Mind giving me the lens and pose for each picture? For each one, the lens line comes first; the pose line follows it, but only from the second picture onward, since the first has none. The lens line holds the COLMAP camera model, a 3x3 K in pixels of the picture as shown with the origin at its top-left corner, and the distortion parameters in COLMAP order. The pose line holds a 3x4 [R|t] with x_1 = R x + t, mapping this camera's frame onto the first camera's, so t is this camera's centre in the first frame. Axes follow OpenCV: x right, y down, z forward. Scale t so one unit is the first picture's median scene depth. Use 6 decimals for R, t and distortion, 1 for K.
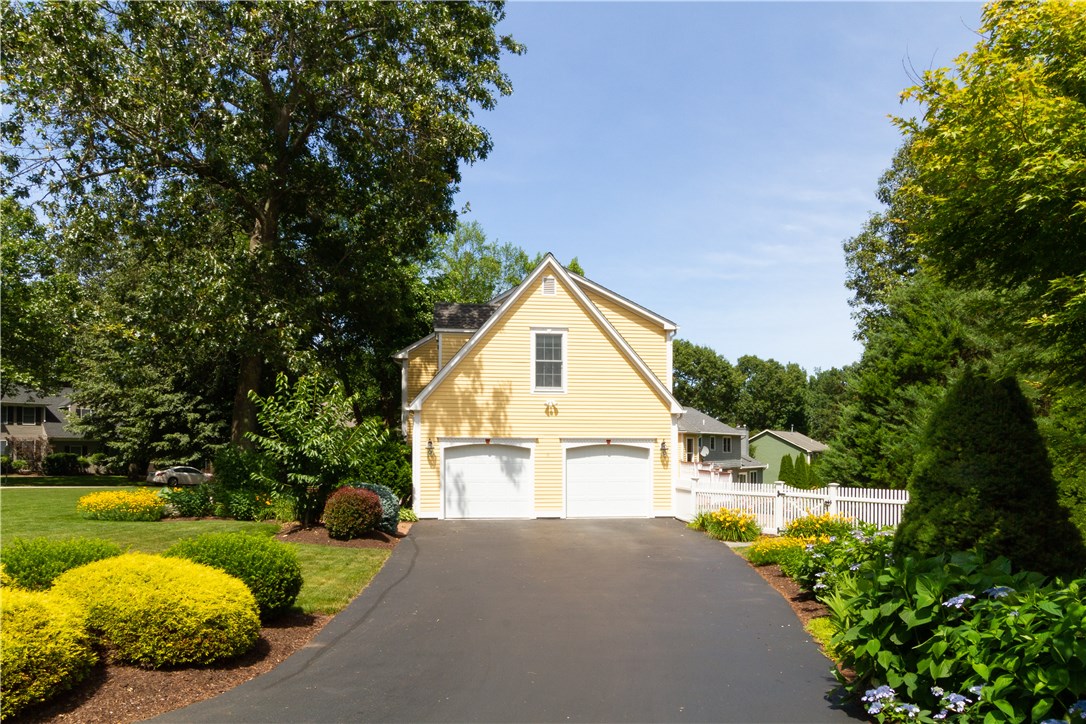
lens RADIAL K [[675.0, 0, 545.5], [0, 675.0, 443.4], [0, 0, 1]] dist [0.000451, 0.000252]
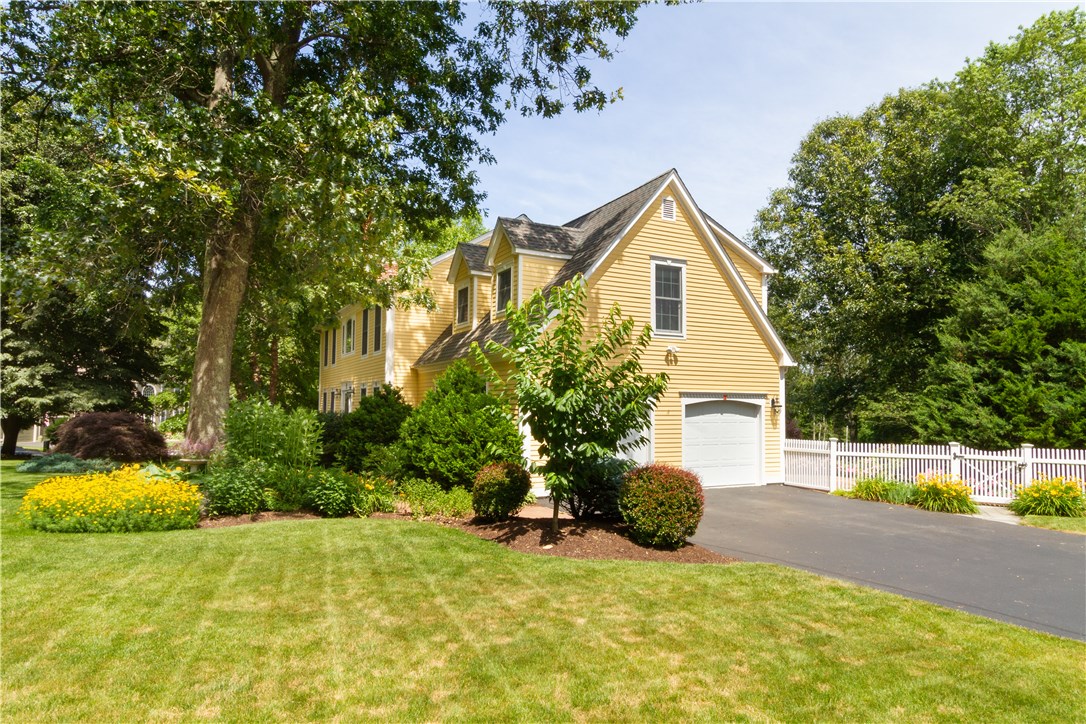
lens RADIAL K [[653.8, 0, 543.0], [0, 653.8, 362.0], [0, 0, 1]] dist [0.014733, -0.002452]
pose [[0.940111, 0.028184, 0.339700, -0.223017], [-0.007084, 0.997976, -0.063194, 0.003857], [-0.340794, 0.057003, 0.938408, 0.167218]]
